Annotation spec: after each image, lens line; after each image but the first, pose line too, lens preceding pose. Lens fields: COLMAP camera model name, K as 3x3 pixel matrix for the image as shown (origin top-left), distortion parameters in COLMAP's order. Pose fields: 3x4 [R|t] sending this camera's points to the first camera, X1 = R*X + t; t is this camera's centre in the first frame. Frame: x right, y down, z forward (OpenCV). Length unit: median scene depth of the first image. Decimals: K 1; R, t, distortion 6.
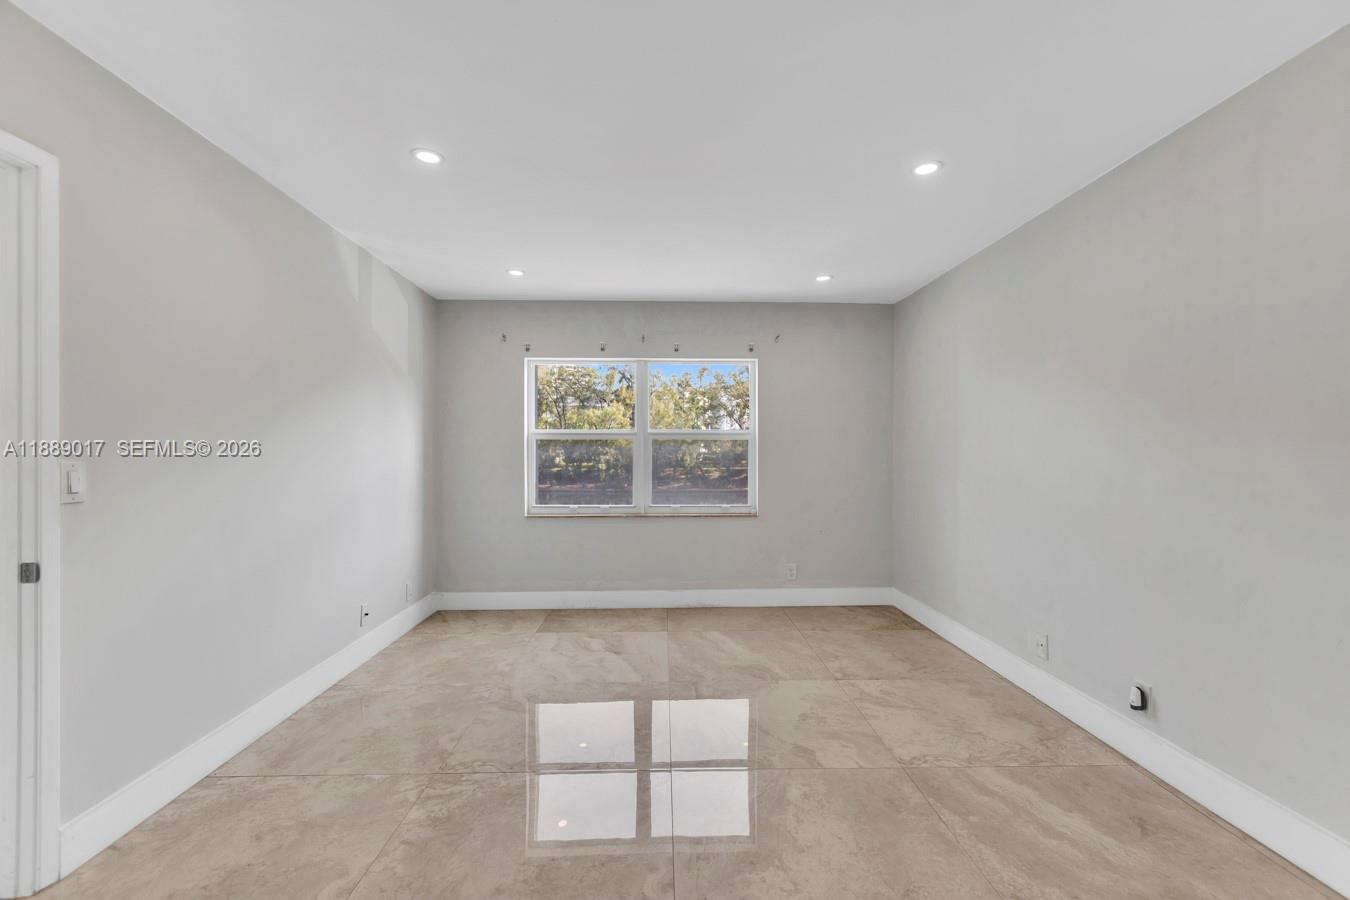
lens RADIAL K [[608.7, 0, 668.5], [0, 608.7, 459.0], [0, 0, 1]] dist [0.002460, -0.000122]
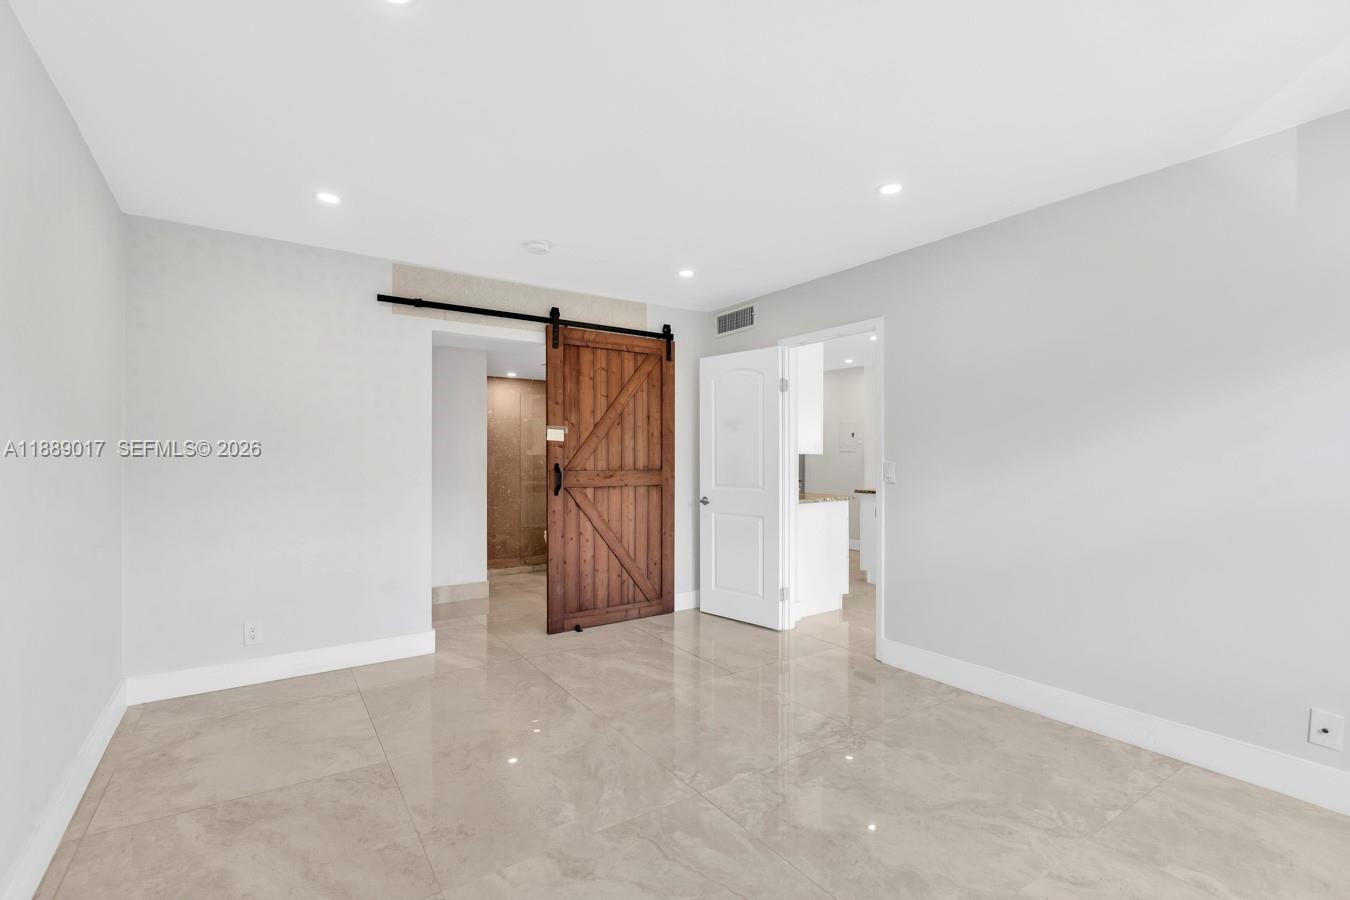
lens RADIAL K [[608.7, 0, 669.9], [0, 608.7, 454.8], [0, 0, 1]] dist [0.002460, -0.000122]
pose [[-0.839933, -0.004213, -0.542674, 0.423007], [-0.008442, 0.999950, 0.005303, -0.012747], [0.542624, 0.009036, -0.839927, 1.342227]]
